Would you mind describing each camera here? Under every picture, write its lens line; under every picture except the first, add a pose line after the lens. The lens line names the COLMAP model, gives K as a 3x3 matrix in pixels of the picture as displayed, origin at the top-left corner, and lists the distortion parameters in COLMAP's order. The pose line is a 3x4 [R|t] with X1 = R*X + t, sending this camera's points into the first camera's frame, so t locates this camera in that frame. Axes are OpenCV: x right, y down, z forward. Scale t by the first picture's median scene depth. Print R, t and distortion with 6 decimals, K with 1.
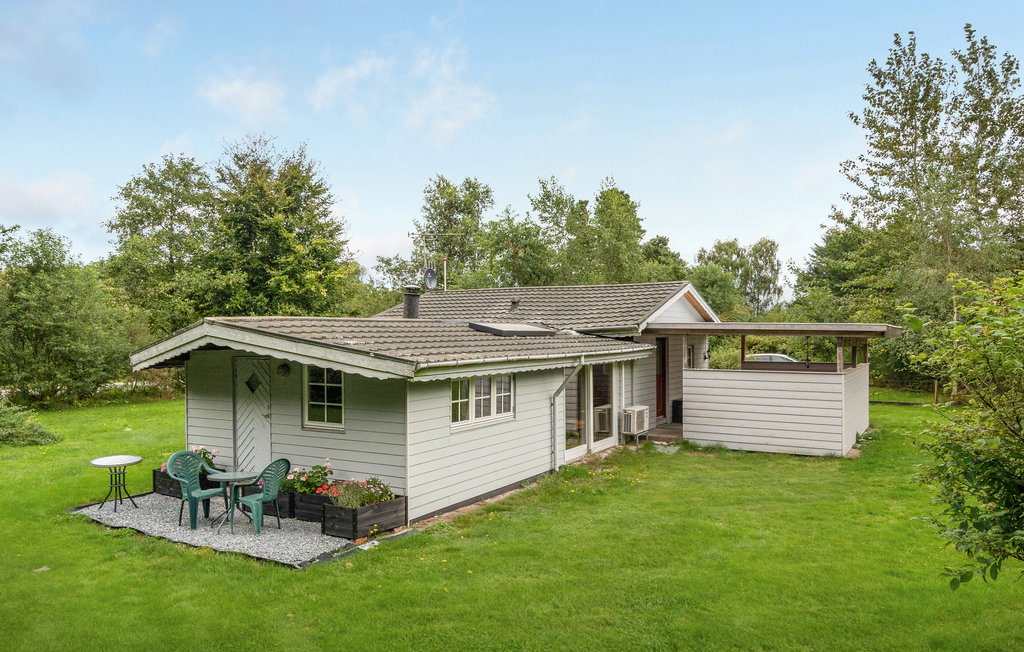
lens RADIAL K [[720.9, 0, 525.6], [0, 720.9, 367.2], [0, 0, 1]] dist [-0.001785, -0.005516]
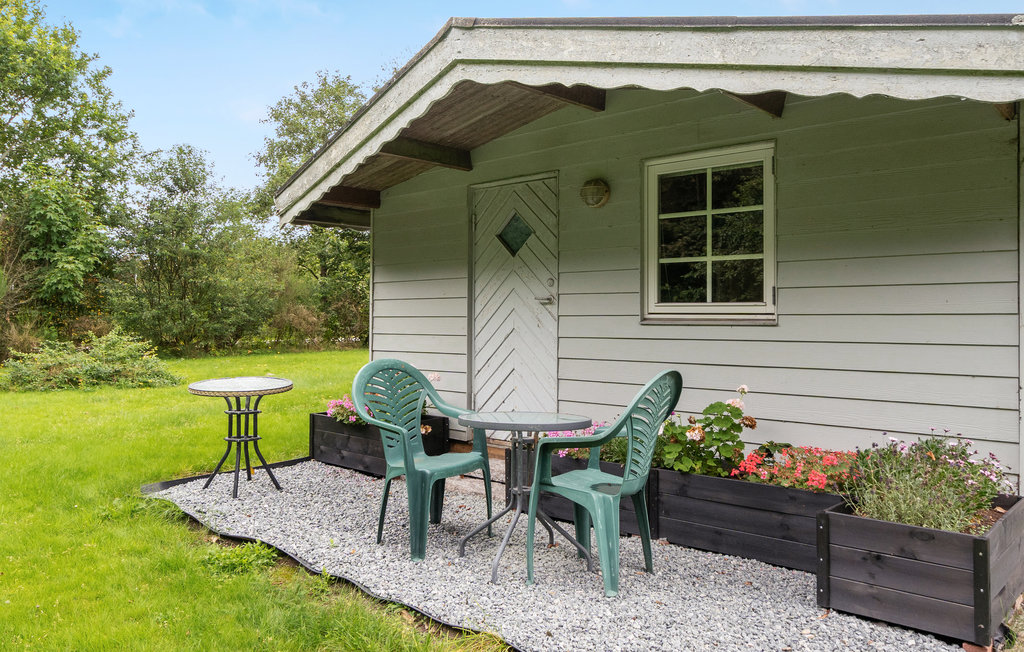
lens RADIAL K [[720.9, 0, 512.9], [0, 720.9, 322.0], [0, 0, 1]] dist [-0.001785, -0.005516]
pose [[0.983151, 0.006746, -0.182671, -0.314089], [-0.014449, 0.999060, -0.040871, 0.106126], [0.182224, 0.042821, 0.982324, 0.577966]]
